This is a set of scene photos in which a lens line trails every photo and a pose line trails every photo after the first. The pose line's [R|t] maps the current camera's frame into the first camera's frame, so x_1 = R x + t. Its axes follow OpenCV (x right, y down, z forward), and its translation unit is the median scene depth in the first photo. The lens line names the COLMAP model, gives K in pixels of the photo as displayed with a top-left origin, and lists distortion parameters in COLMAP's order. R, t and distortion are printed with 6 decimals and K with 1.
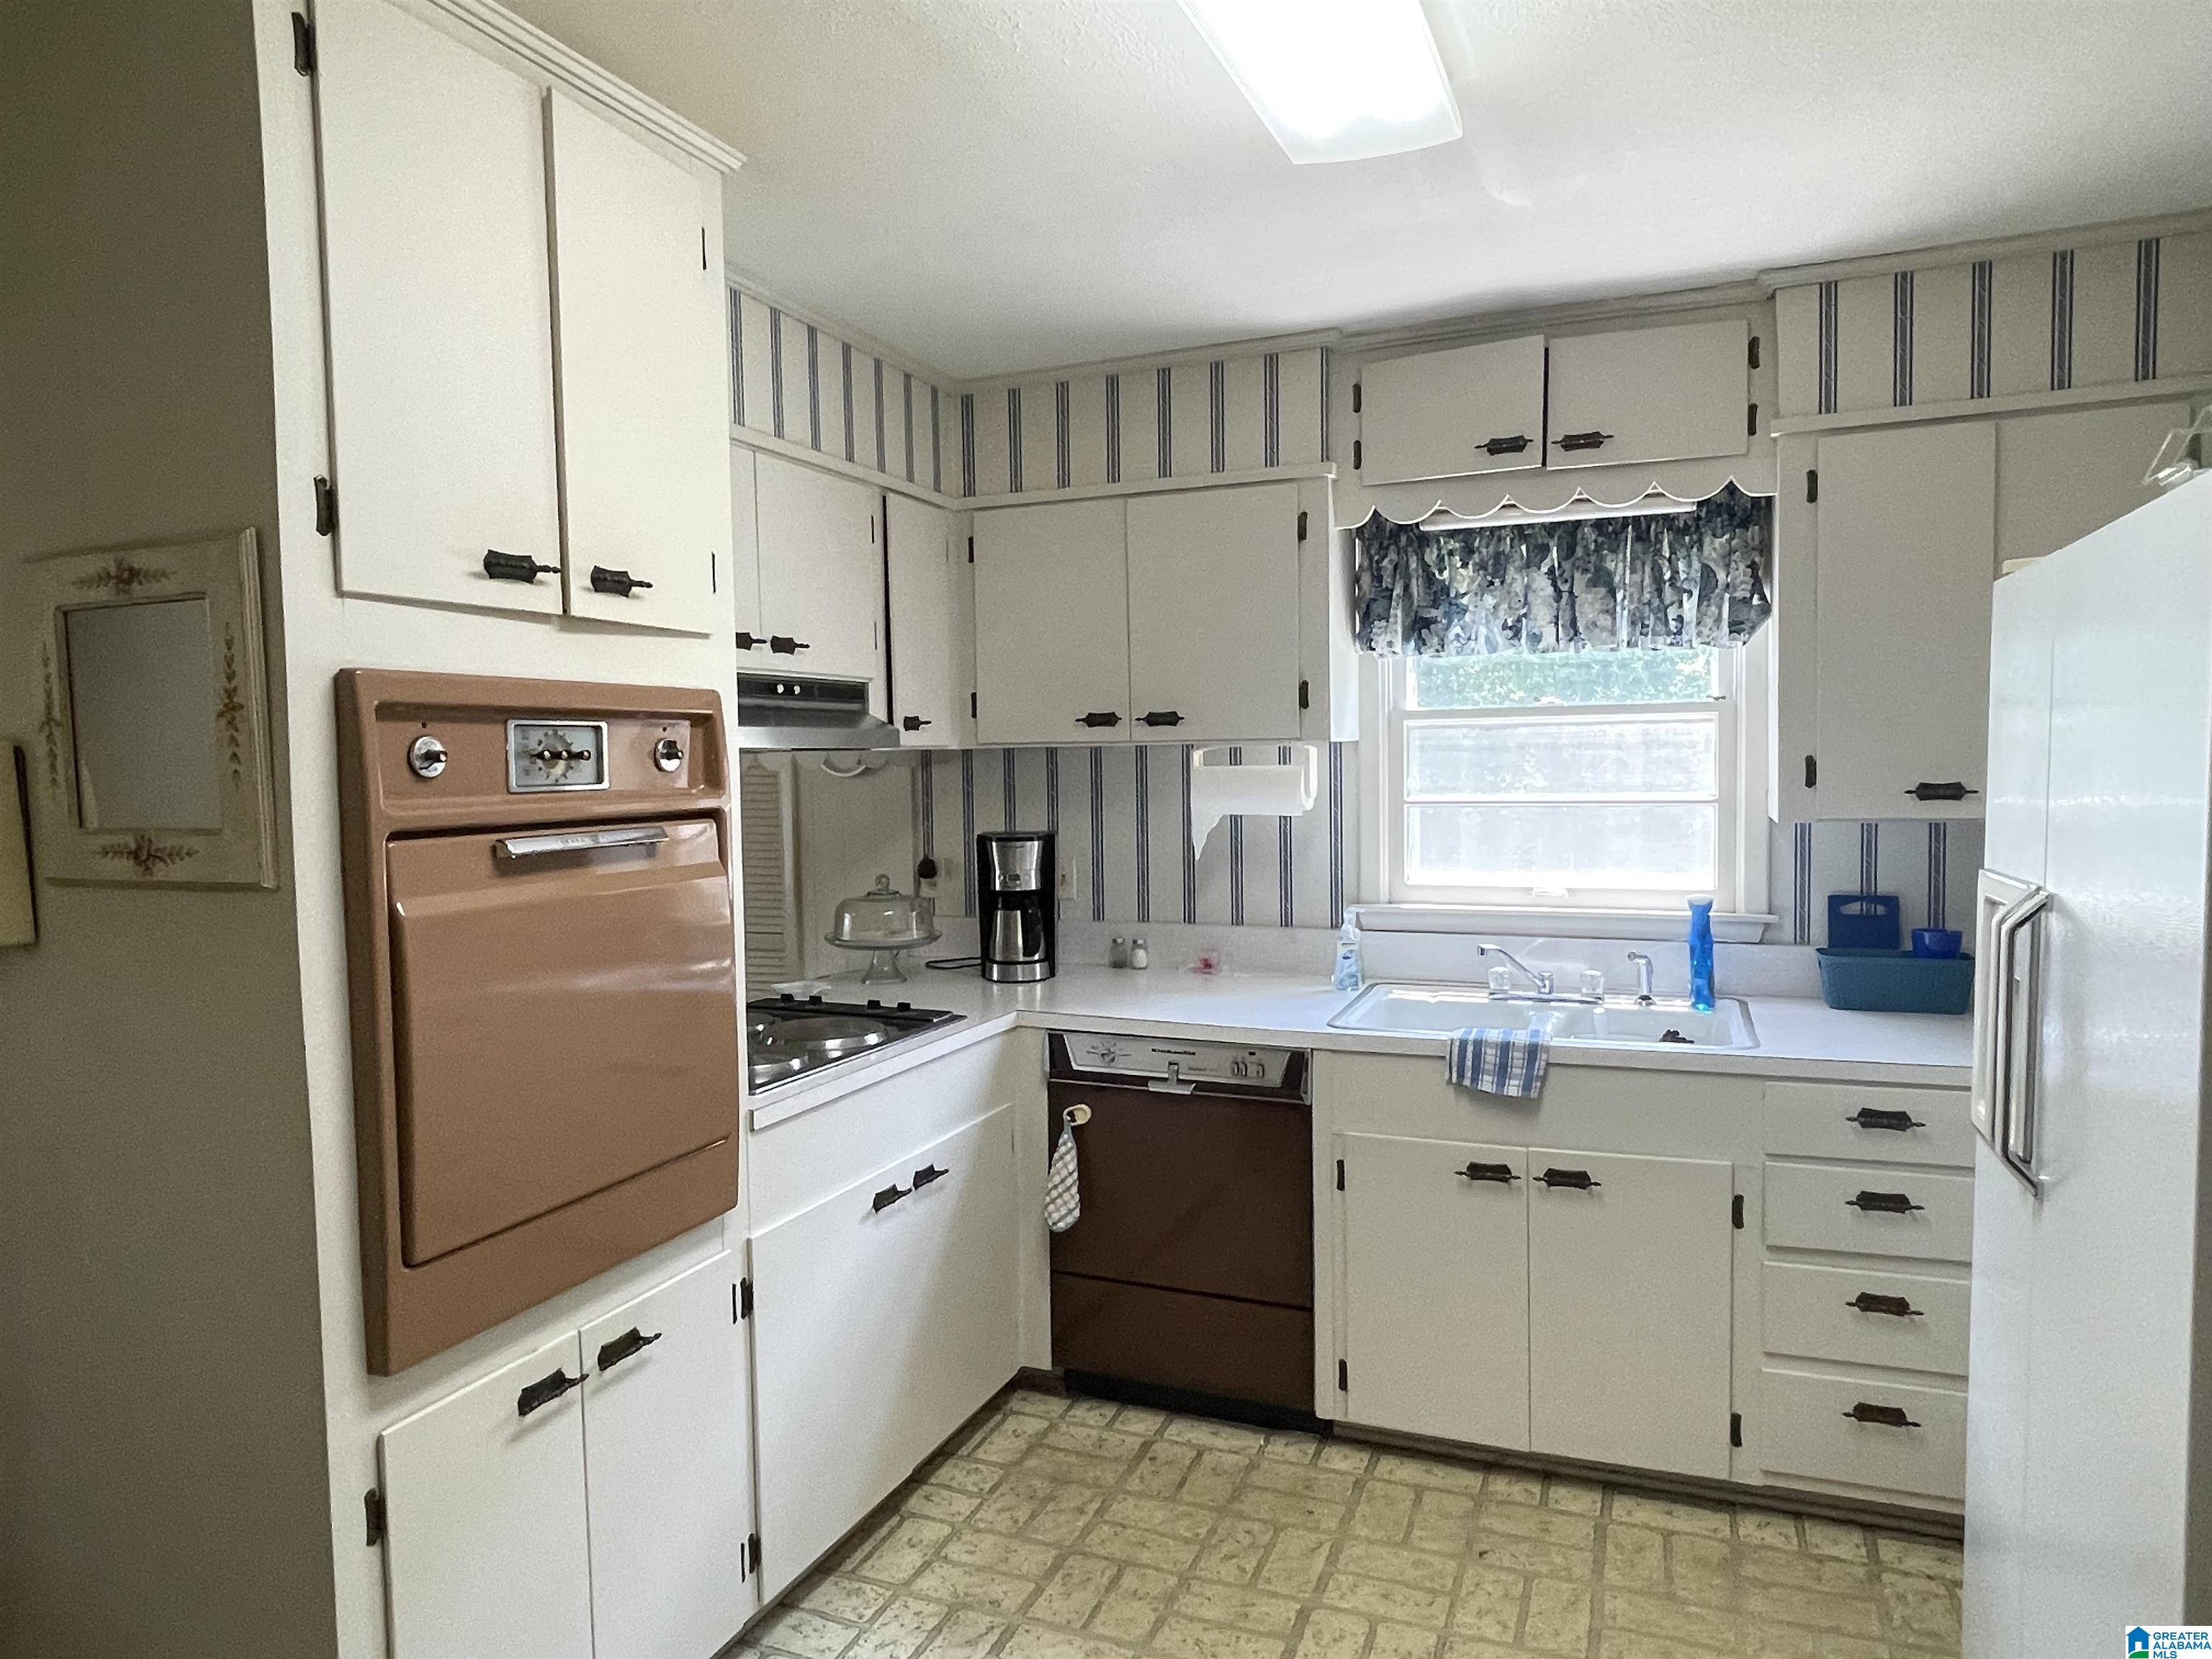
lens RADIAL K [[1399.6, 0, 1089.2], [0, 1399.6, 830.5], [0, 0, 1]] dist [0.007191, -0.015936]
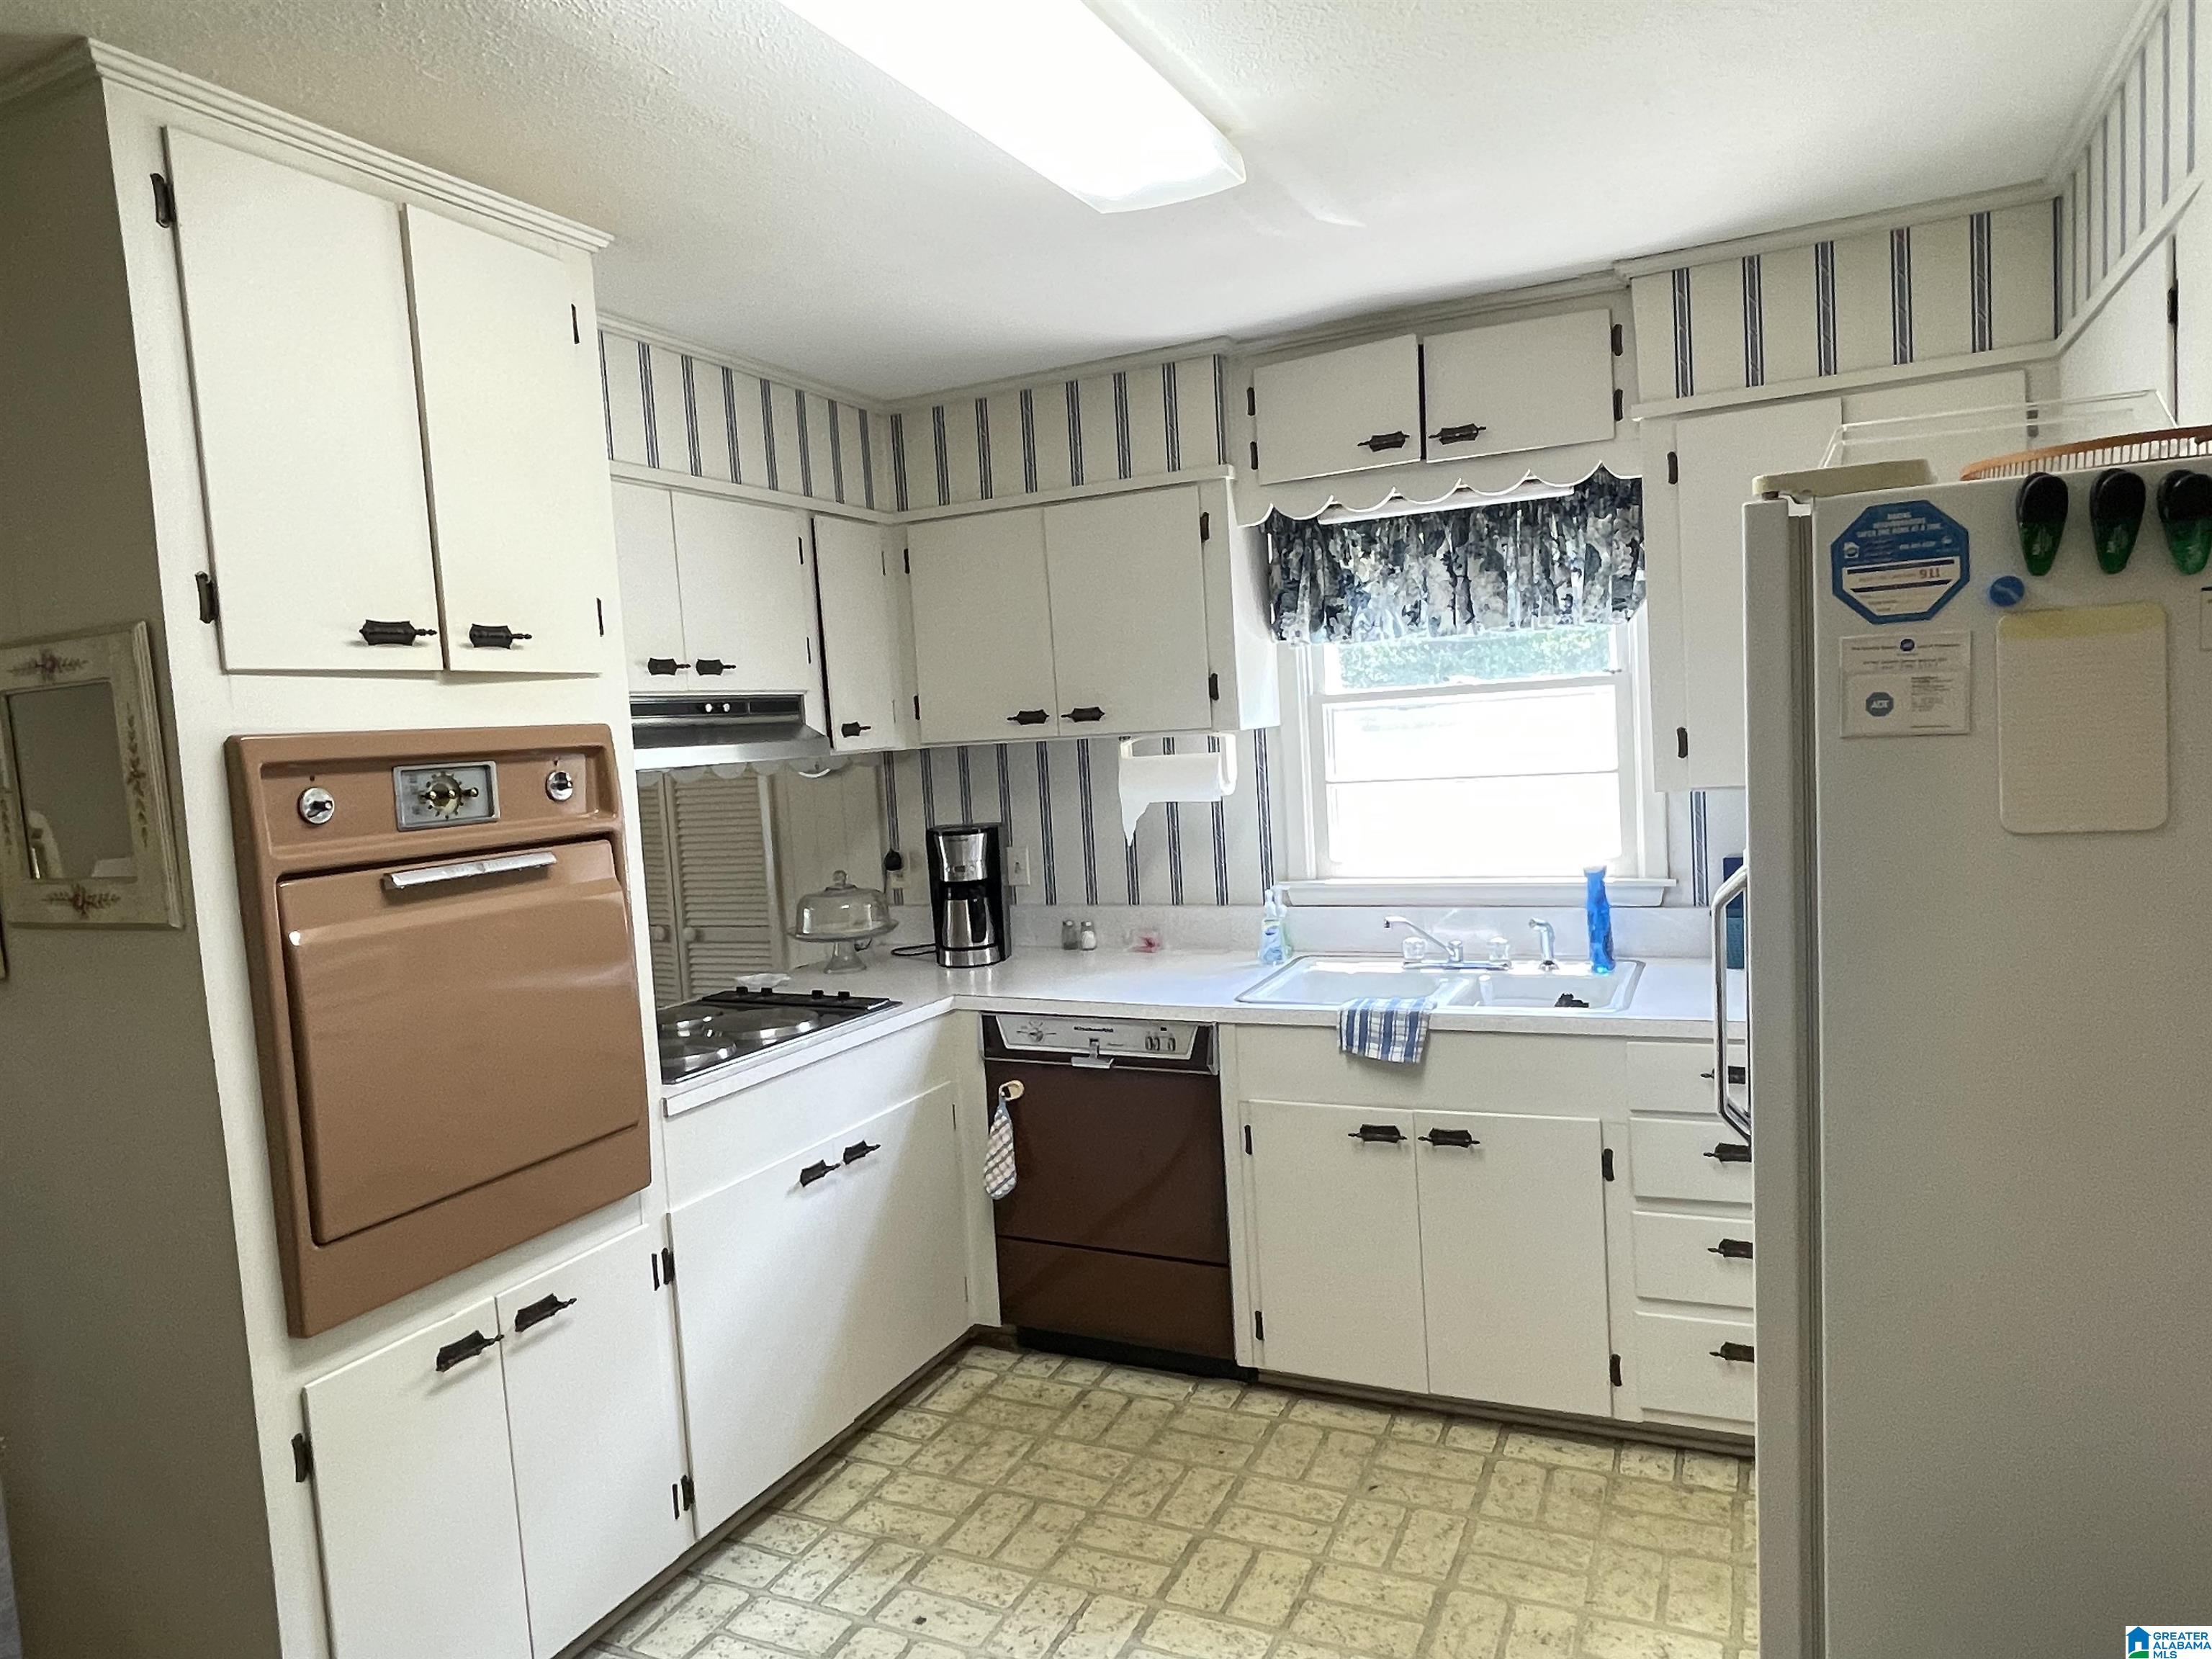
lens RADIAL K [[1399.6, 0, 1089.0], [0, 1399.6, 829.7], [0, 0, 1]] dist [0.007191, -0.015936]
pose [[0.997391, -0.040250, -0.059934, 0.125521], [0.041585, 0.998910, 0.021207, -0.016720], [0.059015, -0.023644, 0.997977, -0.062214]]
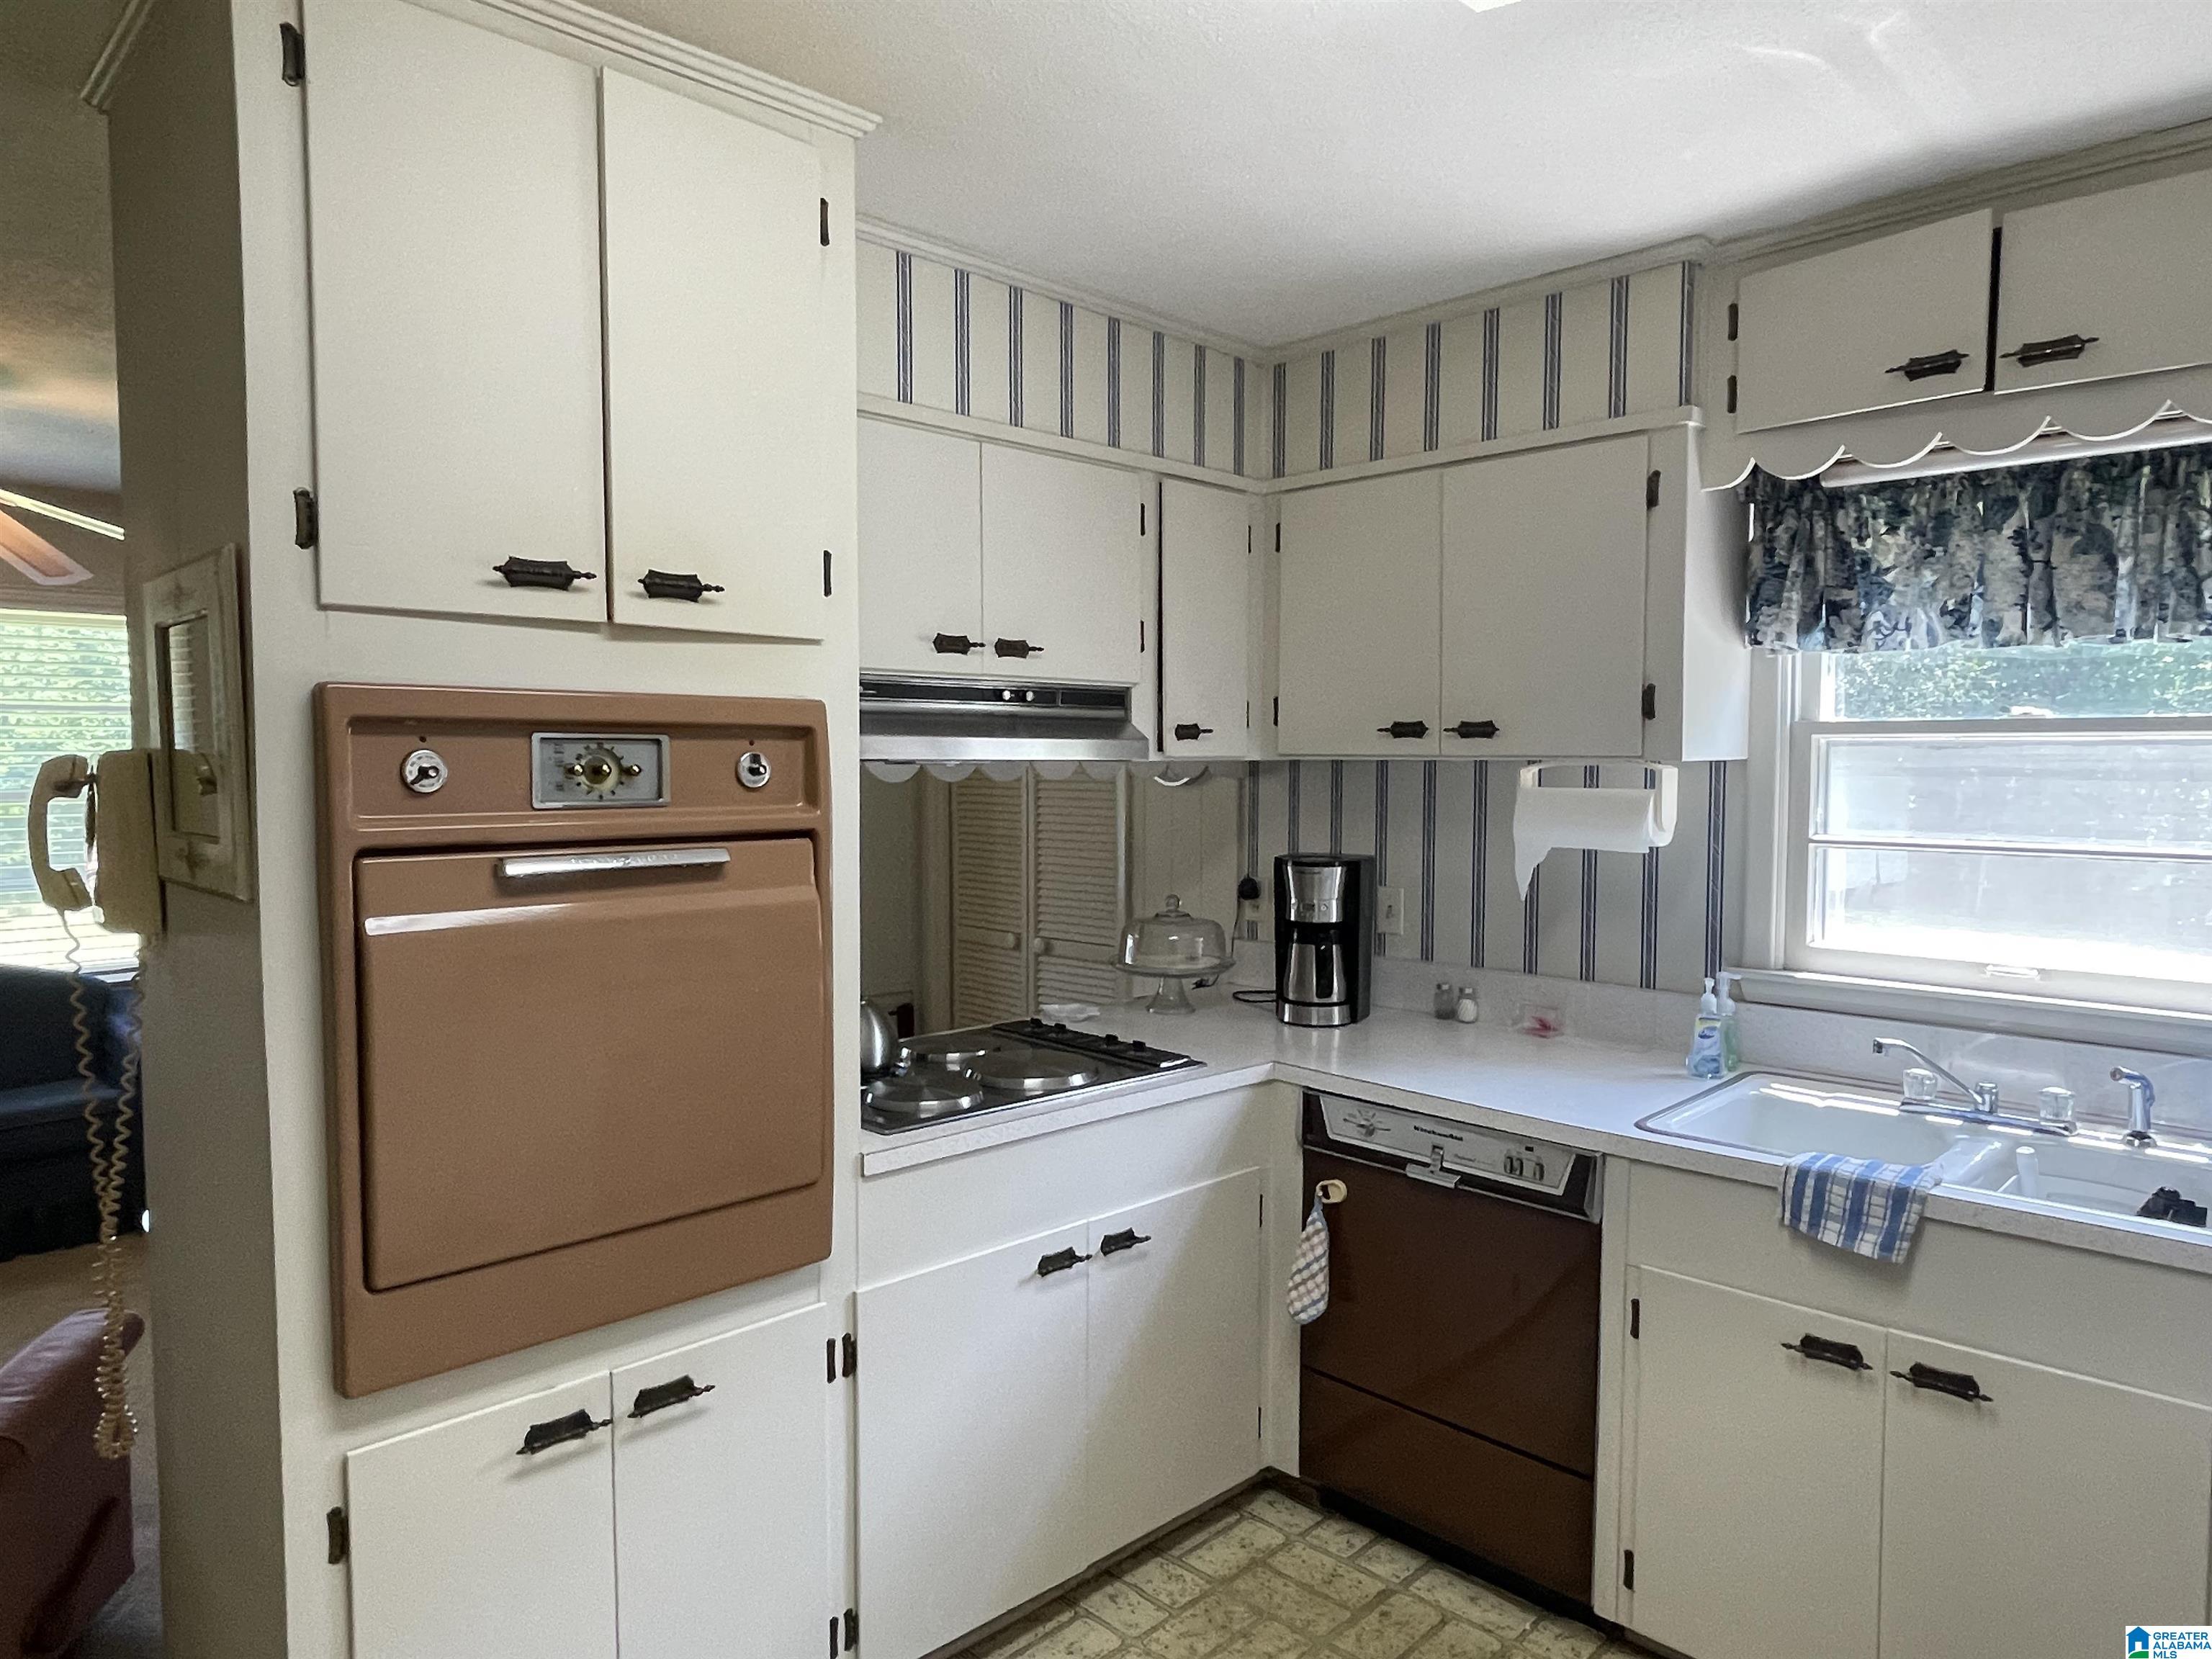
lens RADIAL K [[1399.6, 0, 1087.7], [0, 1399.6, 829.8], [0, 0, 1]] dist [0.007191, -0.015936]
pose [[0.921133, 0.039299, -0.387258, 0.181202], [-0.038419, 0.999212, 0.010017, -0.021422], [0.387346, 0.005651, 0.921917, 0.151460]]
